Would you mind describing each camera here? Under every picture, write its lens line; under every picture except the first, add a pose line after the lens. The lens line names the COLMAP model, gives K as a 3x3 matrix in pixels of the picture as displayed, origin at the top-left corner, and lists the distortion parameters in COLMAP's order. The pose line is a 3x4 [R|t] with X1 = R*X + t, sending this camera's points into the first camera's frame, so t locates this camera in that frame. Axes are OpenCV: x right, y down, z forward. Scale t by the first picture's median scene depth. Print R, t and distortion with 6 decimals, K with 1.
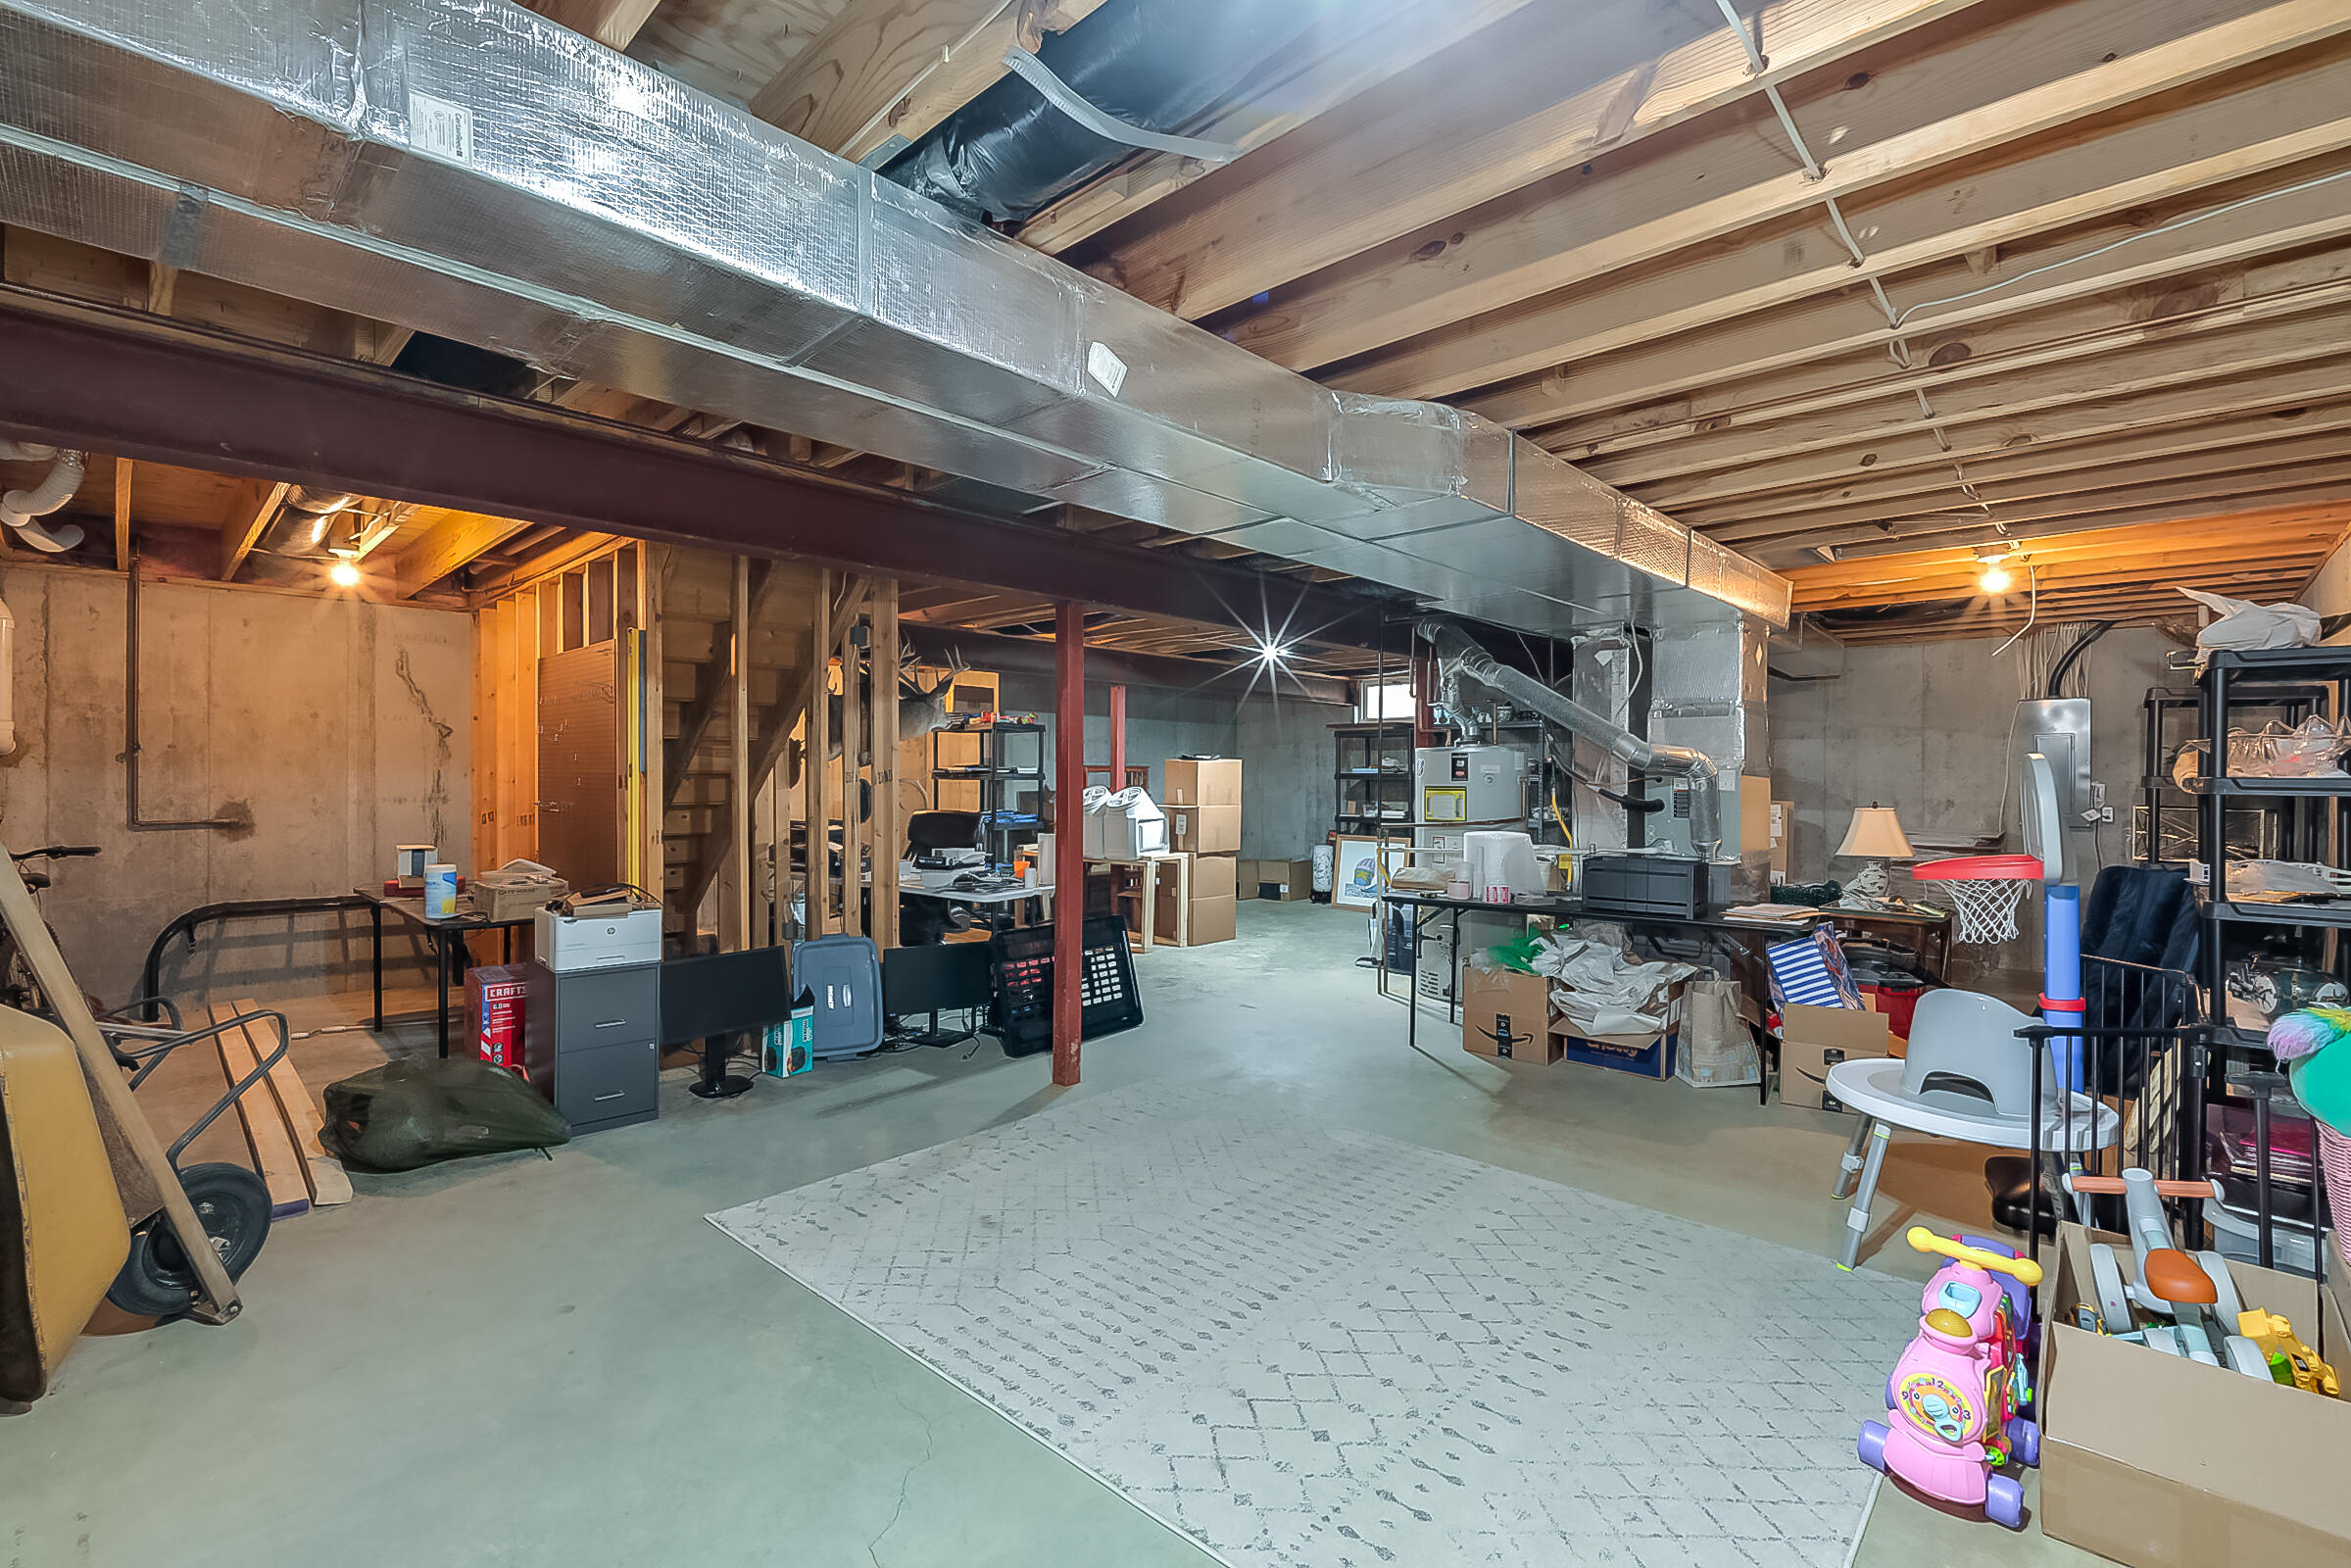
lens RADIAL K [[1034.8, 0, 1175.4], [0, 1034.8, 781.5], [0, 0, 1]] dist [0.000014, -0.000048]
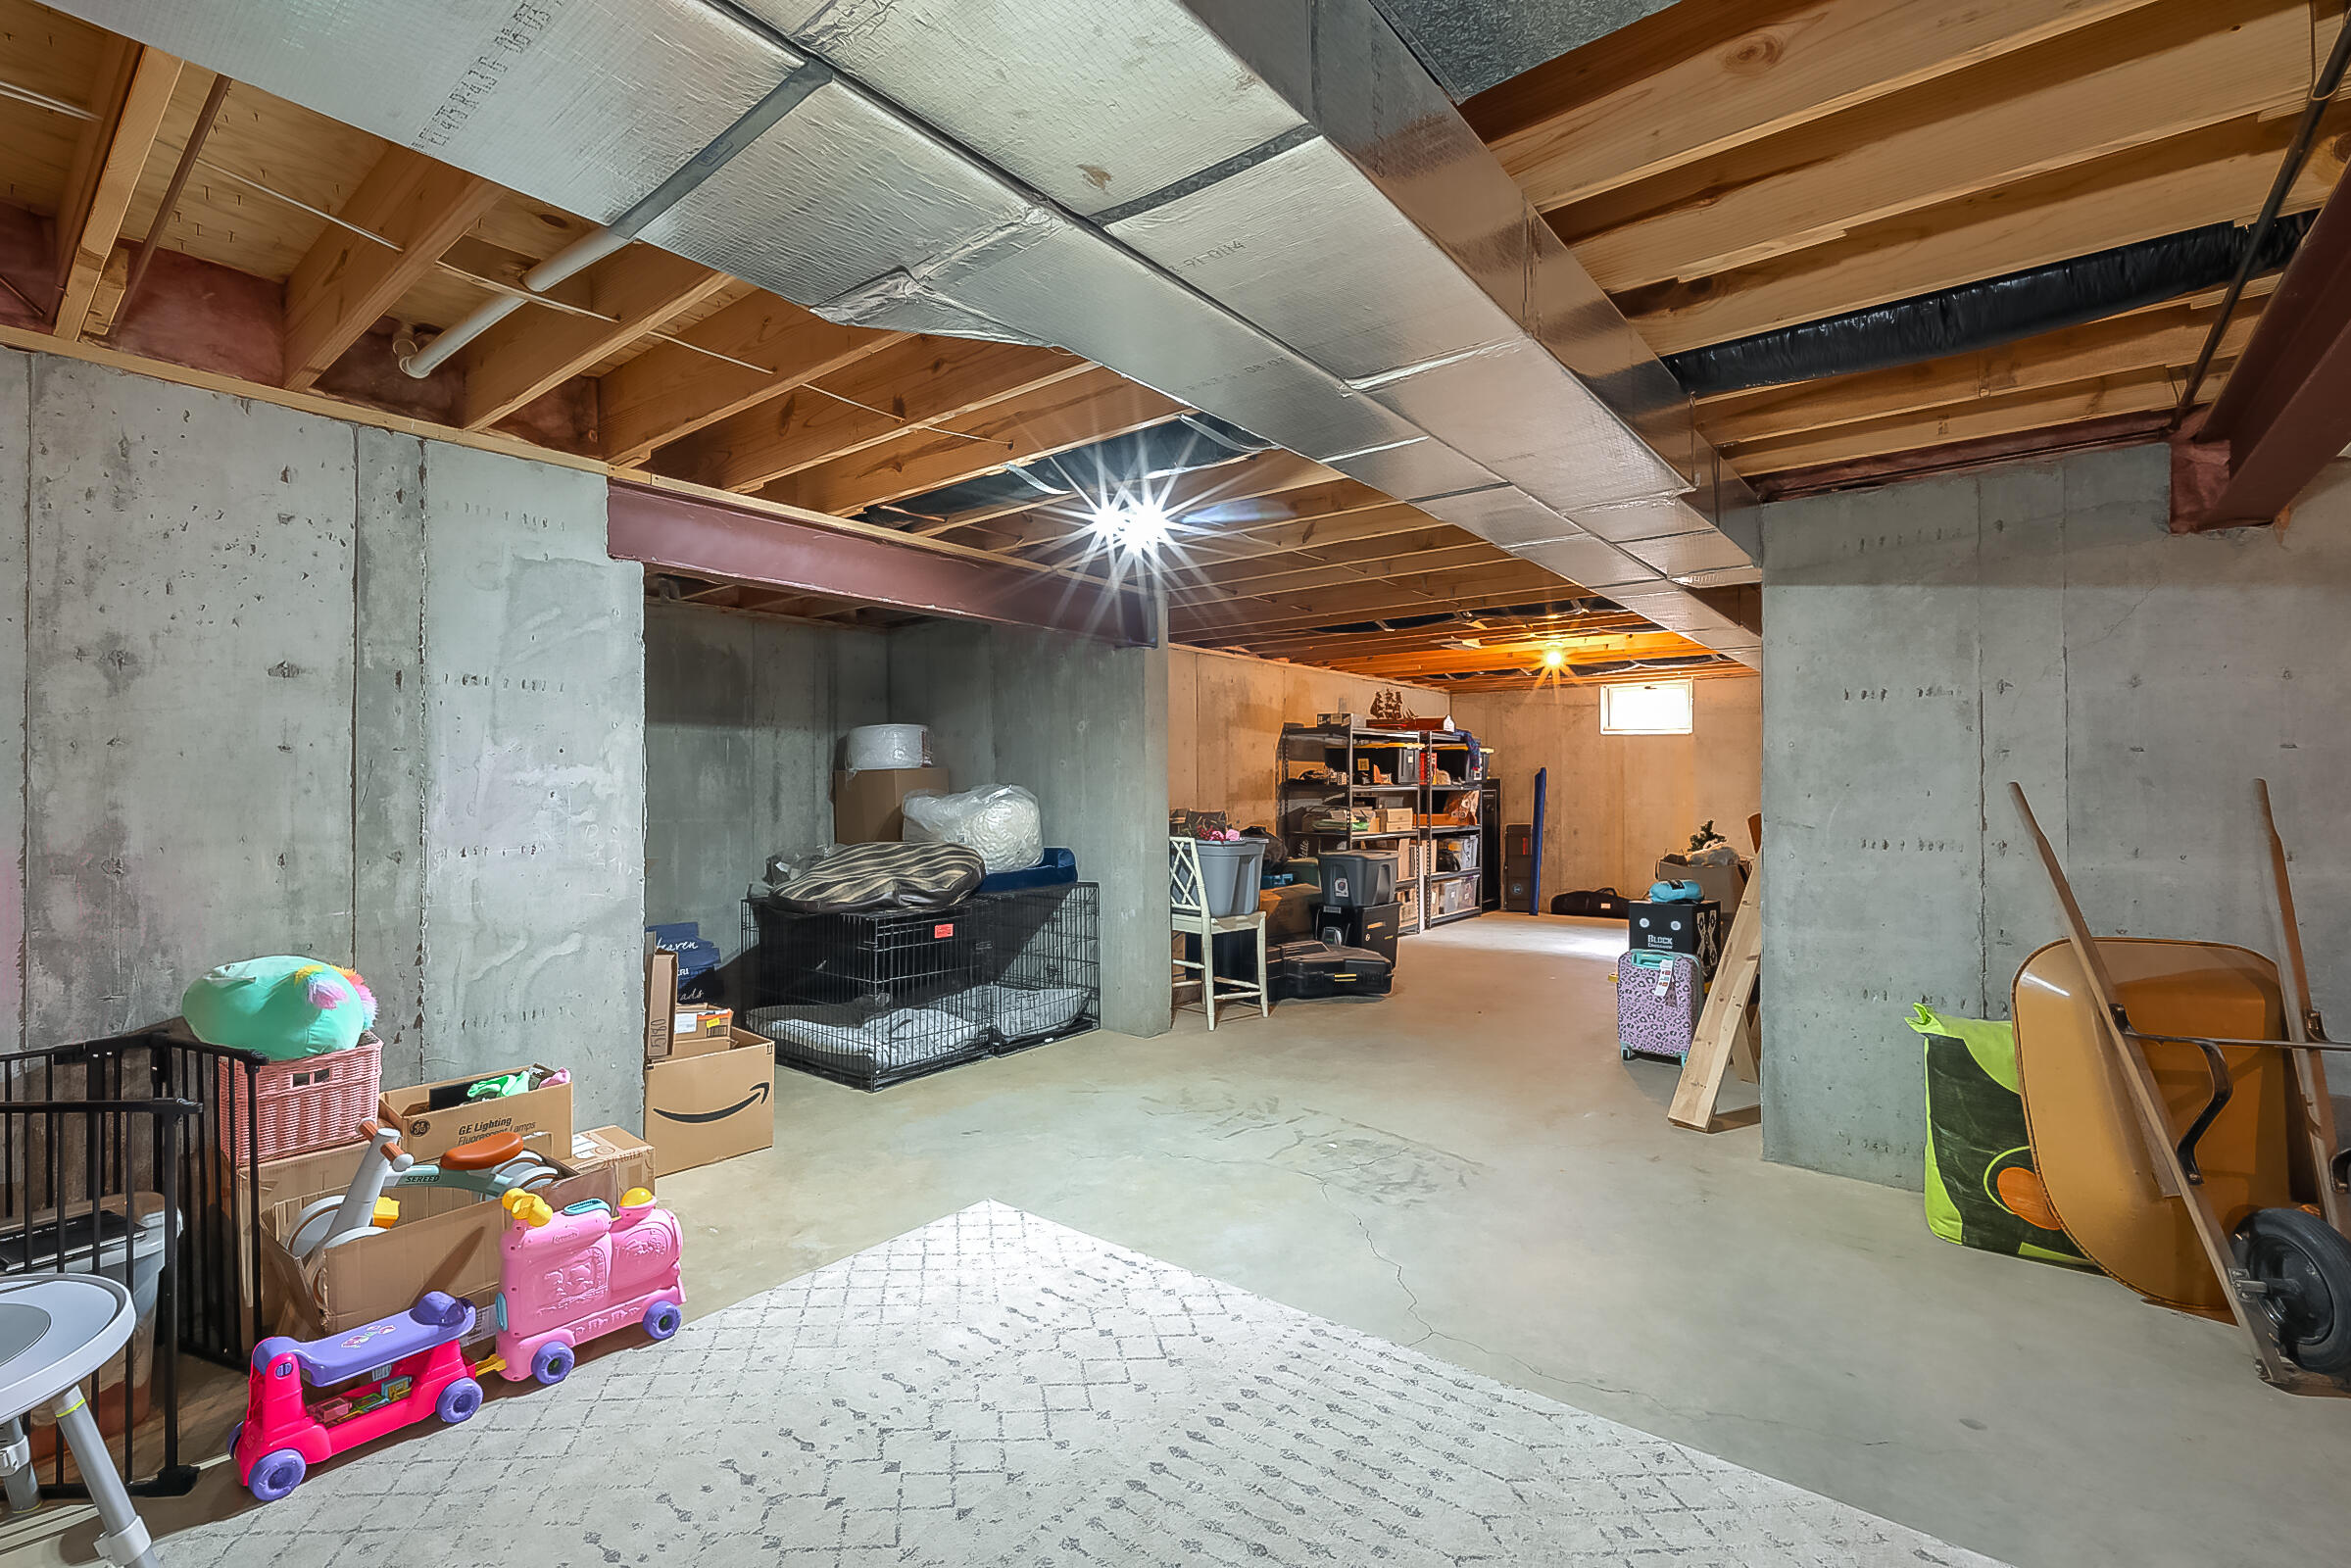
lens RADIAL K [[1034.8, 0, 1175.5], [0, 1034.8, 784.4], [0, 0, 1]] dist [0.000014, -0.000048]
pose [[-0.996282, -0.006124, -0.085932, 0.141526], [-0.006573, 0.999966, 0.004949, -0.012805], [0.085898, 0.005495, -0.996289, 1.873756]]
